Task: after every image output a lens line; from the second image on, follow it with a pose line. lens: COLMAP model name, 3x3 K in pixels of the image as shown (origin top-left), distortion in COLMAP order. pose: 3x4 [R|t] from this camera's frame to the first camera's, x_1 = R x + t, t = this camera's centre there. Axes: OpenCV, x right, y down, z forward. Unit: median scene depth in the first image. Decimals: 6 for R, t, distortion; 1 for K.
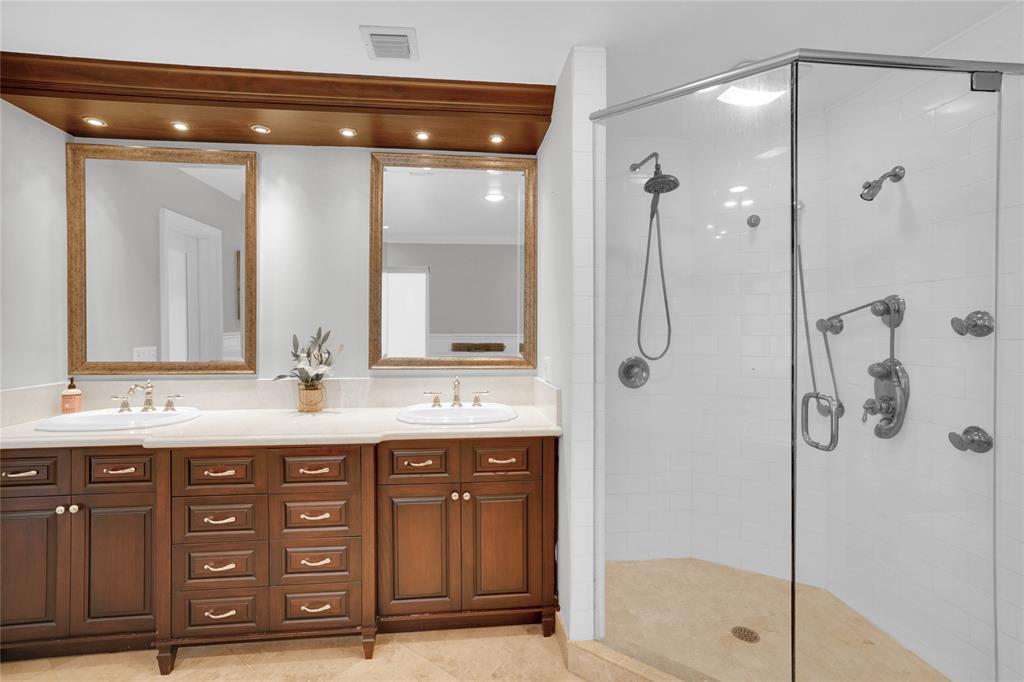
lens RADIAL K [[462.7, 0, 506.7], [0, 462.7, 337.3], [0, 0, 1]] dist [-0.040527, 0.008988]
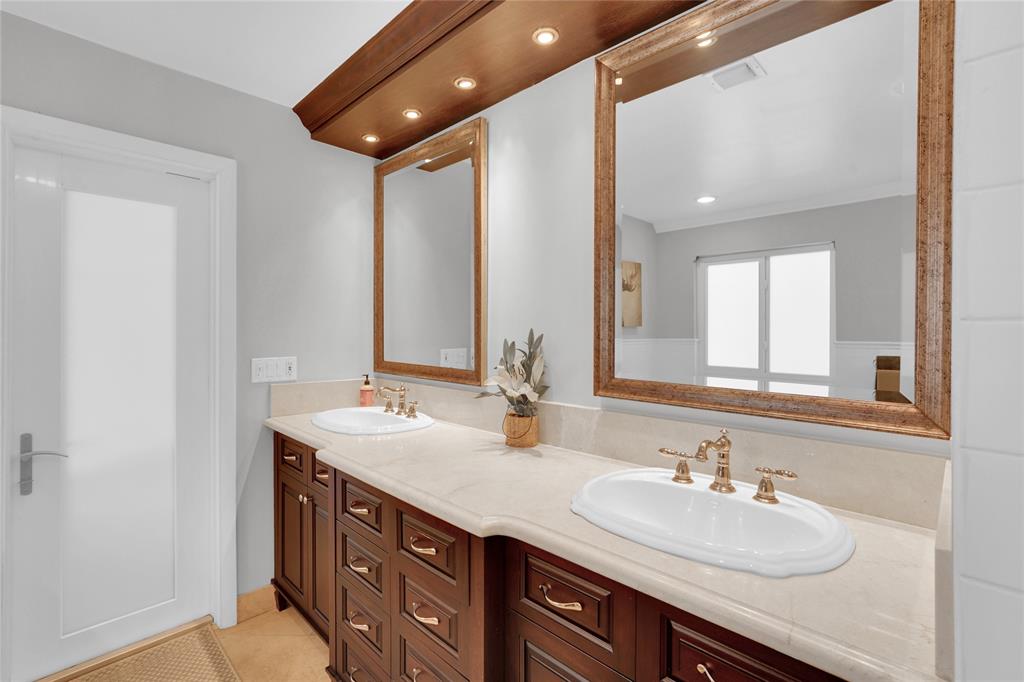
lens RADIAL K [[462.7, 0, 506.7], [0, 462.7, 337.3], [0, 0, 1]] dist [-0.040527, 0.008988]
pose [[0.626196, 0.012022, -0.779573, 0.128570], [-0.019290, 0.999814, -0.000076, -0.008974], [0.779427, 0.015086, 0.626311, 0.522444]]
